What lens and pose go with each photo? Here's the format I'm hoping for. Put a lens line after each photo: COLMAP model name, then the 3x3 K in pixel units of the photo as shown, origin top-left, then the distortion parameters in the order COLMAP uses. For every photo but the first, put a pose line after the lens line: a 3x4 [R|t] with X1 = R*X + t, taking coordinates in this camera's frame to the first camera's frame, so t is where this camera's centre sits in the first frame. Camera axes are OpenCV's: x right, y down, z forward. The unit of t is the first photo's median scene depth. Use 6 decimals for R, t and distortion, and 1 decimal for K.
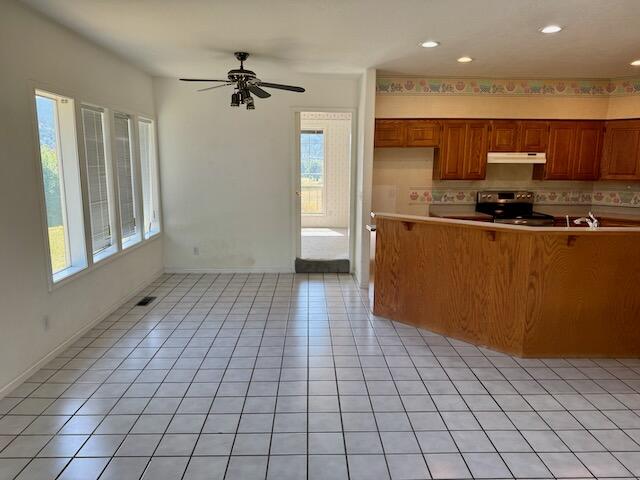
lens RADIAL K [[454.1, 0, 319.3], [0, 454.1, 243.2], [0, 0, 1]] dist [0.051350, -0.058432]
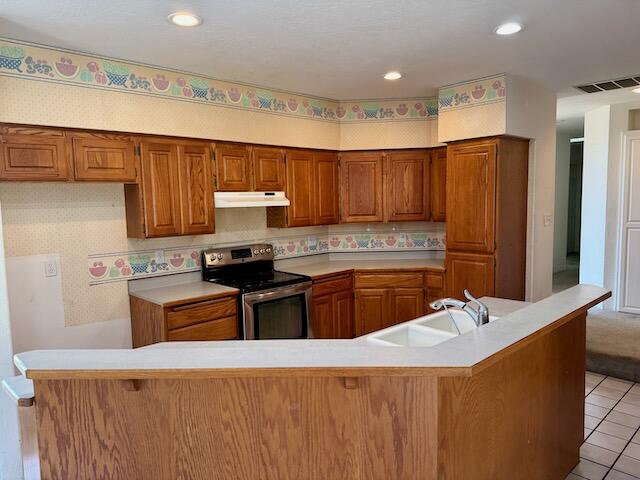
lens RADIAL K [[454.1, 0, 319.4], [0, 454.1, 244.1], [0, 0, 1]] dist [0.051350, -0.058432]
pose [[0.748201, -0.089302, 0.657435, 0.048820], [0.140998, 0.989668, -0.026034, -0.086424], [-0.648317, 0.112176, 0.753062, 0.424894]]
